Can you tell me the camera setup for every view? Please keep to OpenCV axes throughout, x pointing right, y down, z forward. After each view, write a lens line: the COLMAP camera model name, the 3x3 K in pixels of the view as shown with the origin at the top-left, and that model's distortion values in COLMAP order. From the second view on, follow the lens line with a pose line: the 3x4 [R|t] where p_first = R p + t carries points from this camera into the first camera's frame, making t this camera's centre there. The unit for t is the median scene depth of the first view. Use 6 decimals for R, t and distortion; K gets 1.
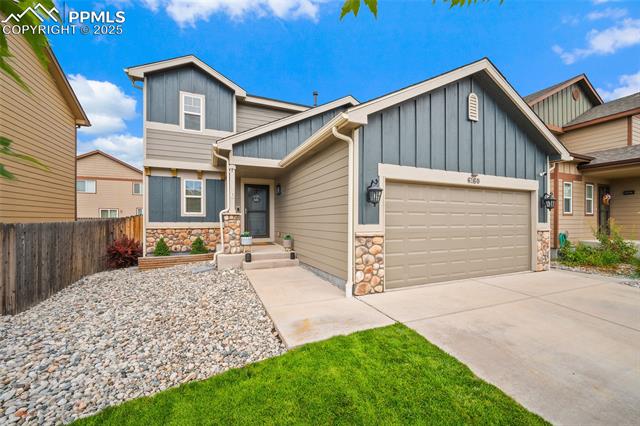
lens RADIAL K [[254.7, 0, 322.5], [0, 254.7, 219.2], [0, 0, 1]] dist [-0.002463, -0.000231]
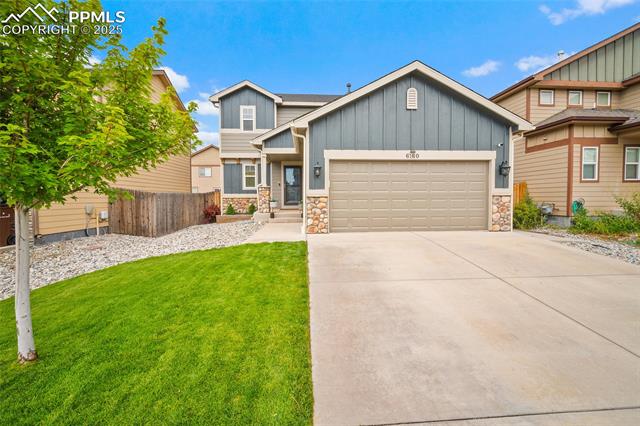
lens RADIAL K [[254.7, 0, 323.5], [0, 254.7, 202.2], [0, 0, 1]] dist [-0.002463, -0.000231]
pose [[0.941527, -0.001145, -0.336937, 0.409887], [0.008350, 0.999766, 0.019937, 0.037176], [0.336835, -0.021585, 0.941316, -0.255735]]
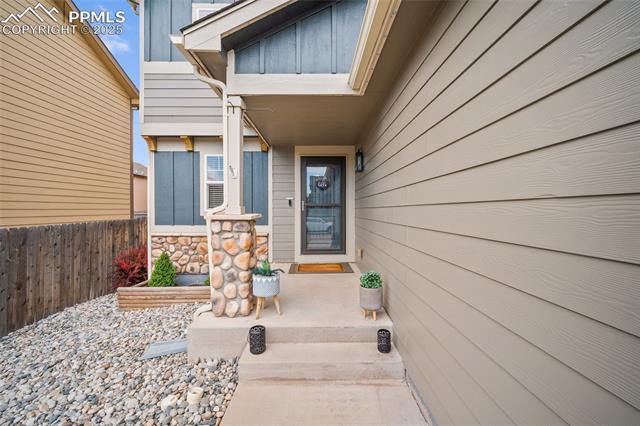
lens RADIAL K [[254.7, 0, 322.3], [0, 254.7, 212.7], [0, 0, 1]] dist [-0.002463, -0.000231]
pose [[0.922380, 0.003161, -0.386271, -0.055425], [0.003078, 0.999875, 0.015531, -0.028125], [0.386271, -0.015514, 0.922255, 0.578096]]
